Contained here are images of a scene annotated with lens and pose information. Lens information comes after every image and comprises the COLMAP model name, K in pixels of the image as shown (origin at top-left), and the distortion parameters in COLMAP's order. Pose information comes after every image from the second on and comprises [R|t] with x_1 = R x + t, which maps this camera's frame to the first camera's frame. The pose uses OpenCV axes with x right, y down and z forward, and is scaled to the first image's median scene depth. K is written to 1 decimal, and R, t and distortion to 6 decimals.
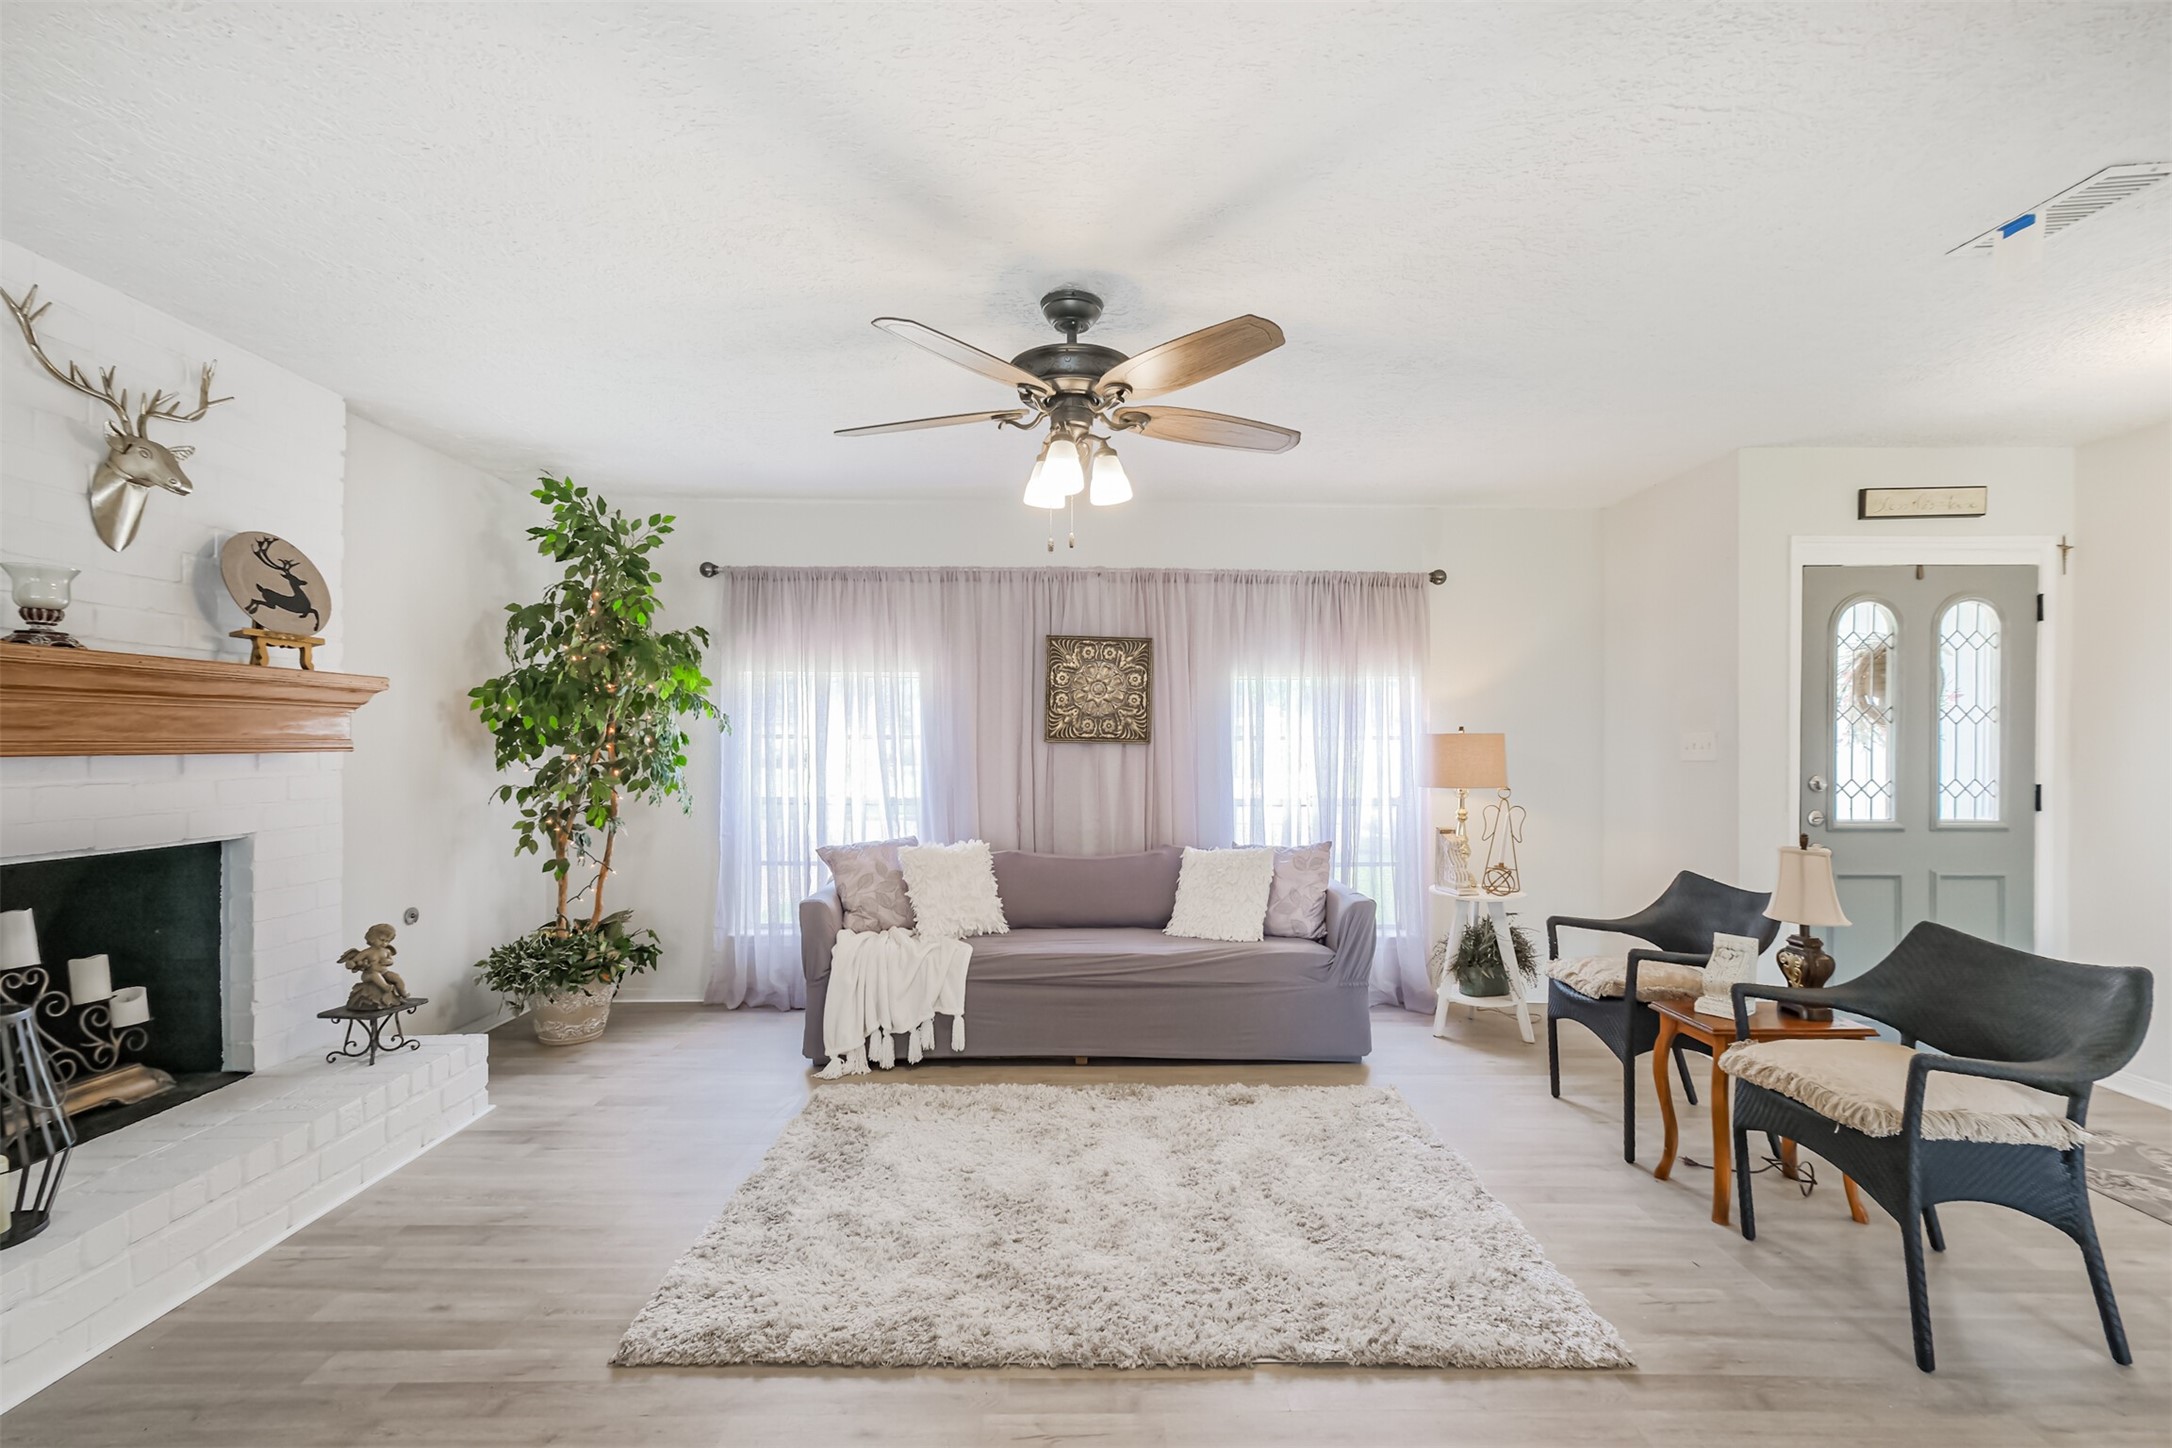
lens RADIAL K [[951.3, 0, 1090.4], [0, 951.3, 743.7], [0, 0, 1]] dist [0.006718, 0.000434]
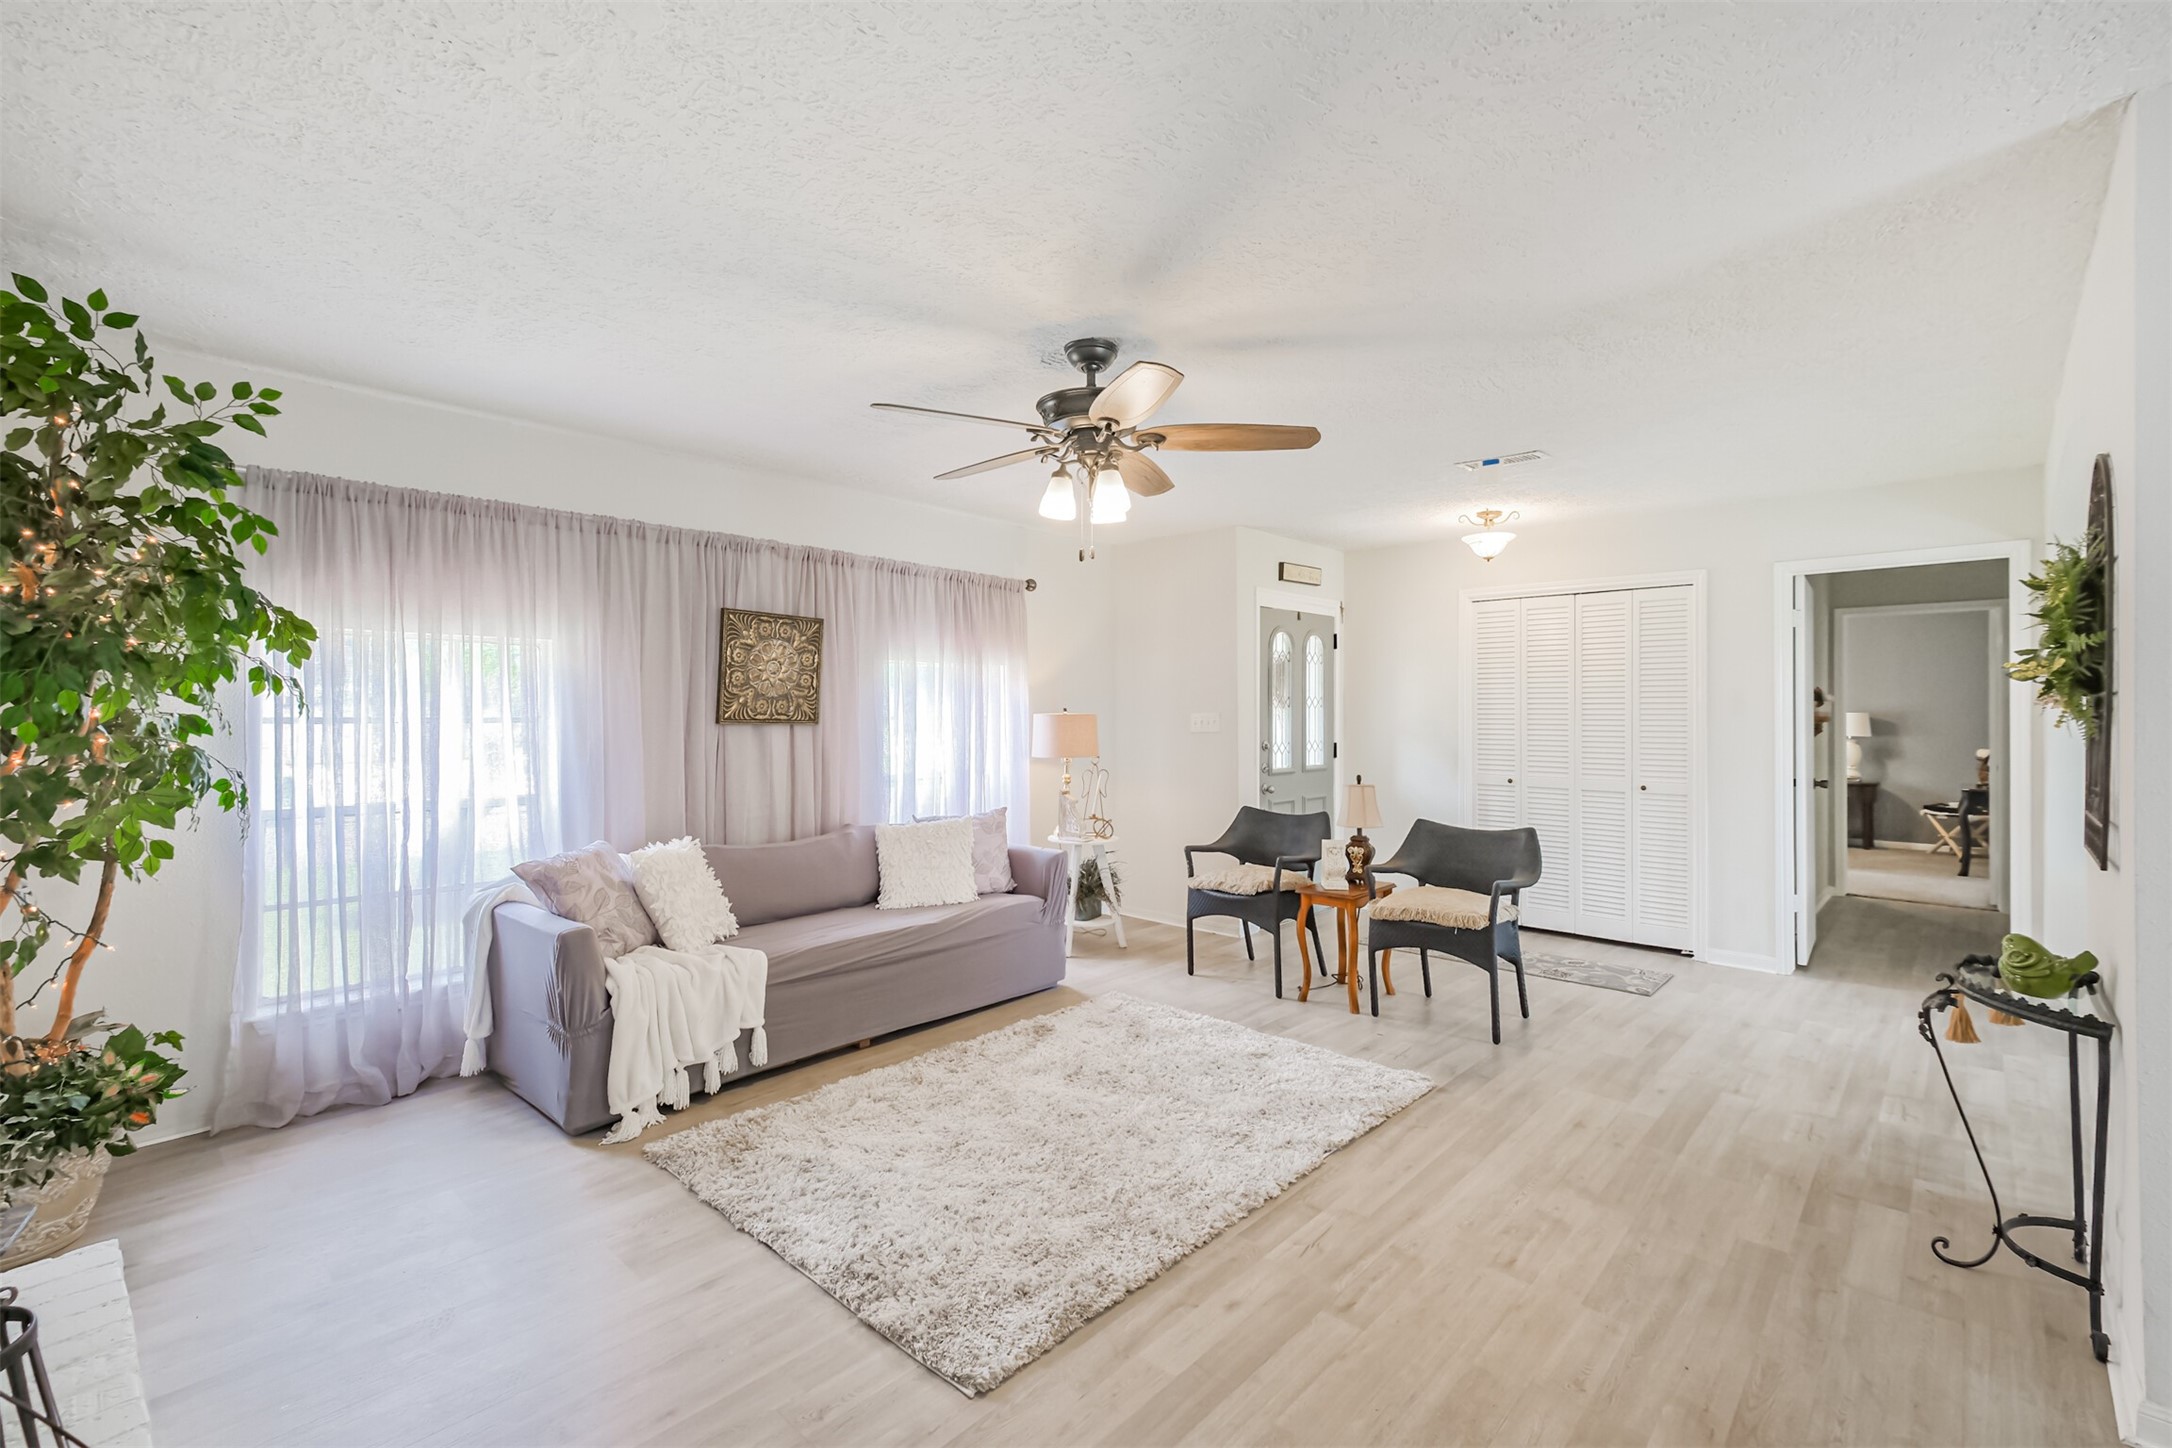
lens RADIAL K [[945.8, 0, 1089.1], [0, 945.8, 711.9], [0, 0, 1]] dist [0.011263, 0.000481]
pose [[0.685993, -0.001943, 0.727606, -0.567771], [0.005306, 0.999983, -0.002333, -0.011592], [-0.727589, 0.005461, 0.685992, 0.141189]]
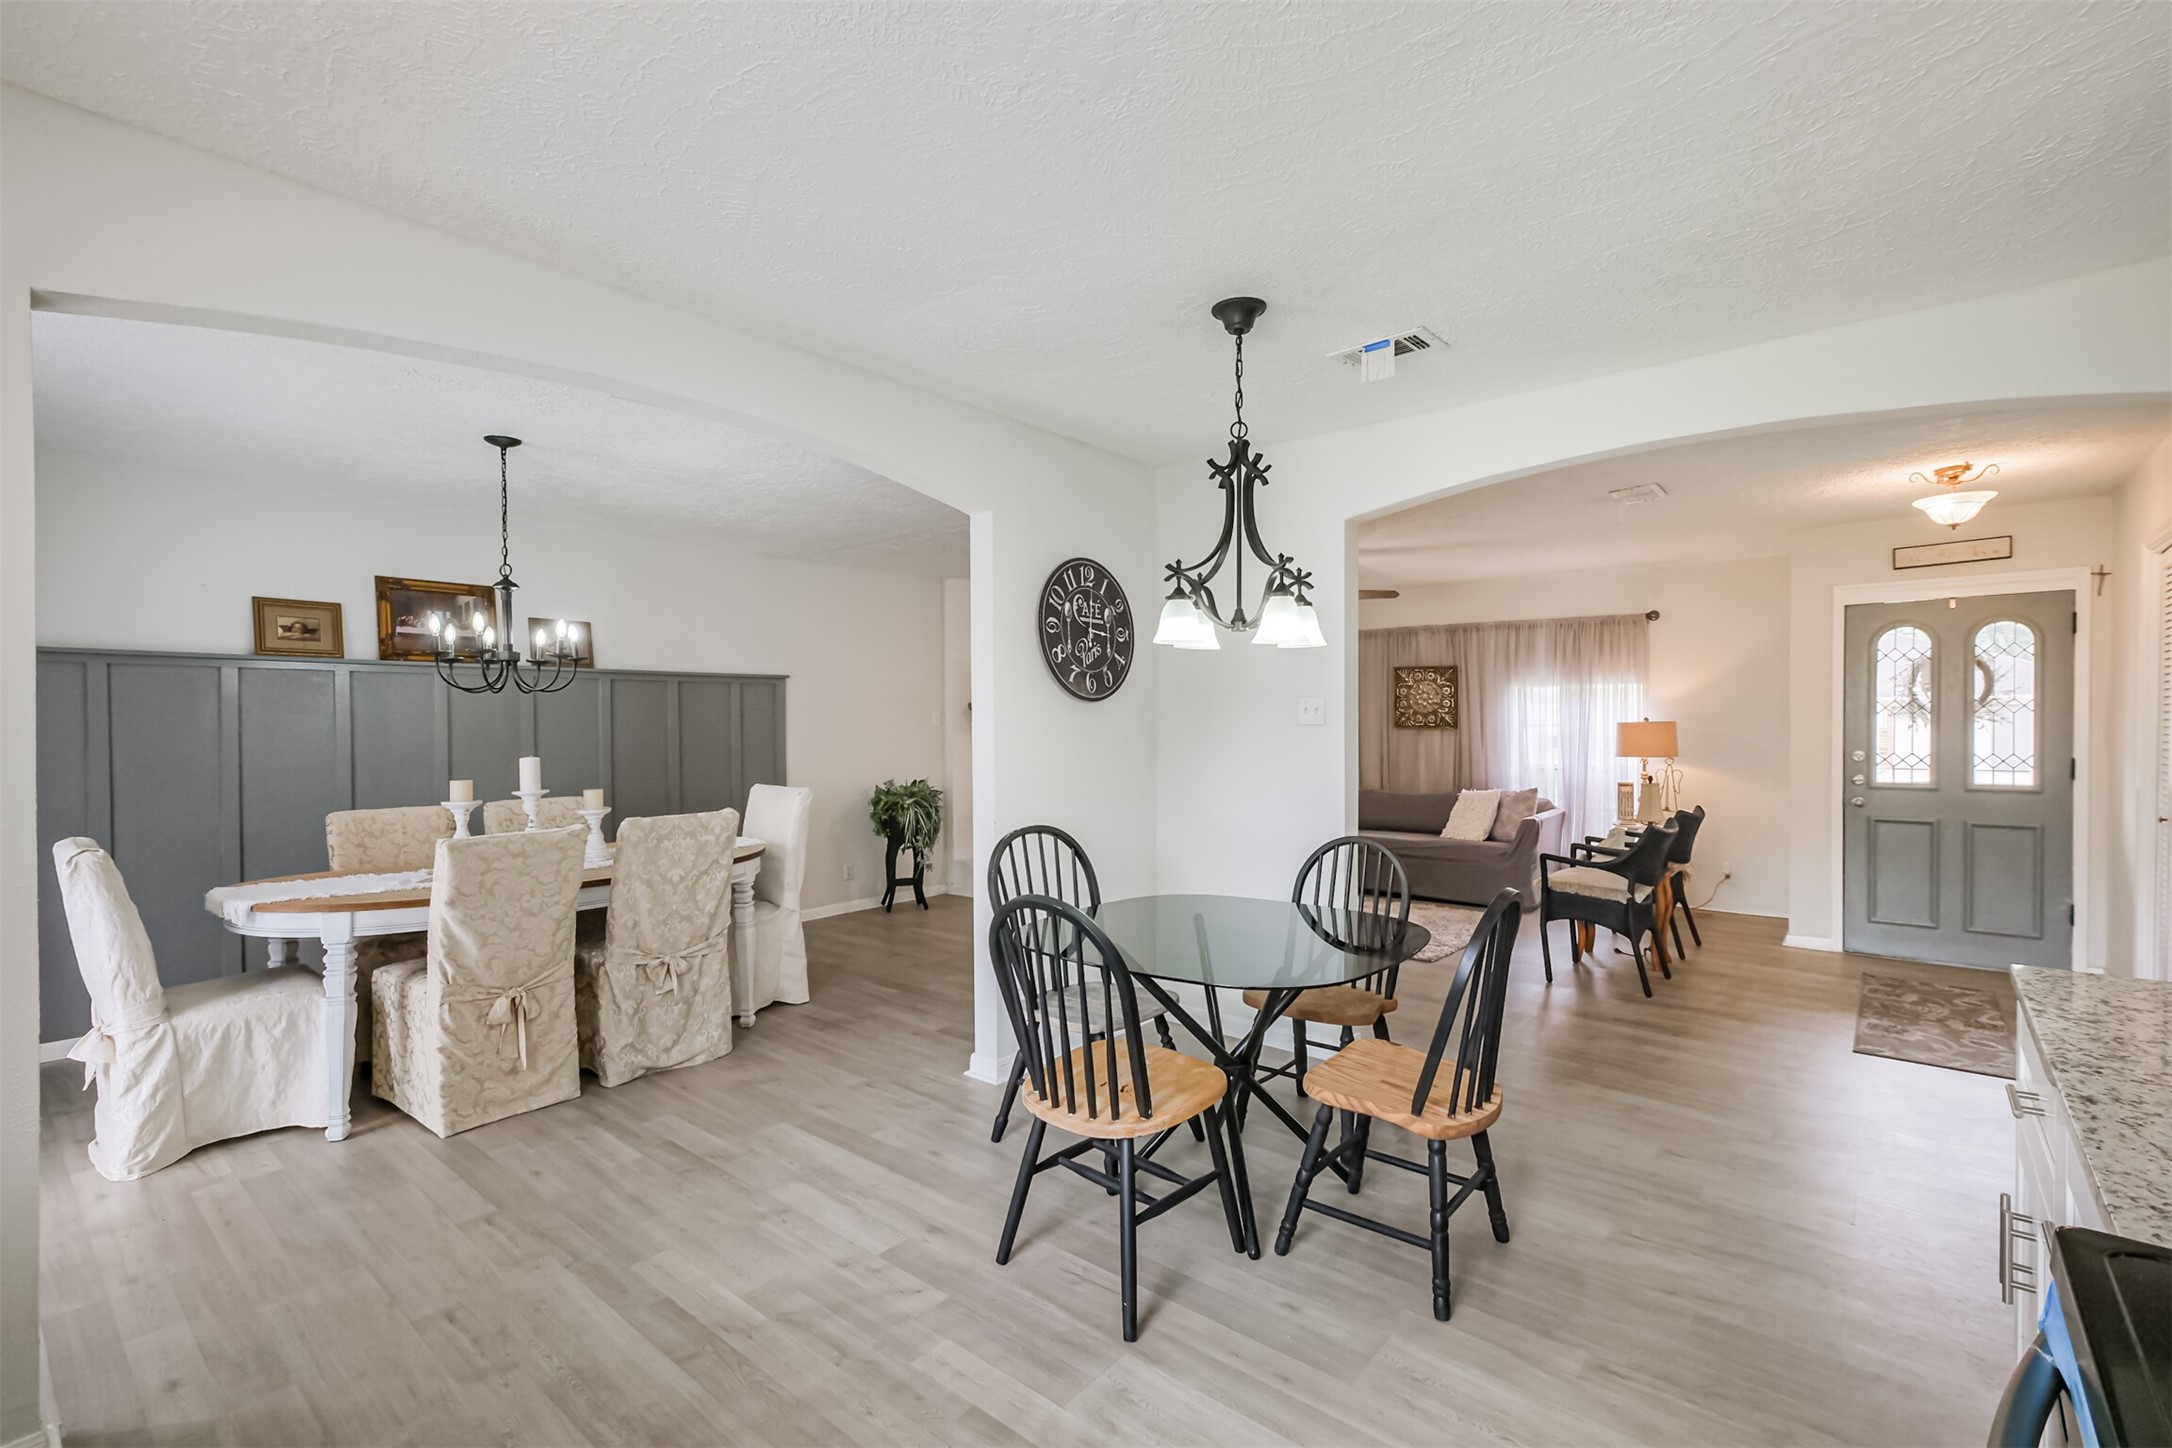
lens RADIAL K [[958.1, 0, 1088.3], [0, 958.1, 736.6], [0, 0, 1]] dist [0.000913, 0.000155]
pose [[0.760189, 0.002544, -0.649697, 0.812811], [0.003516, 0.999962, 0.008030, -0.002928], [0.649692, -0.008388, 0.760151, -0.854795]]
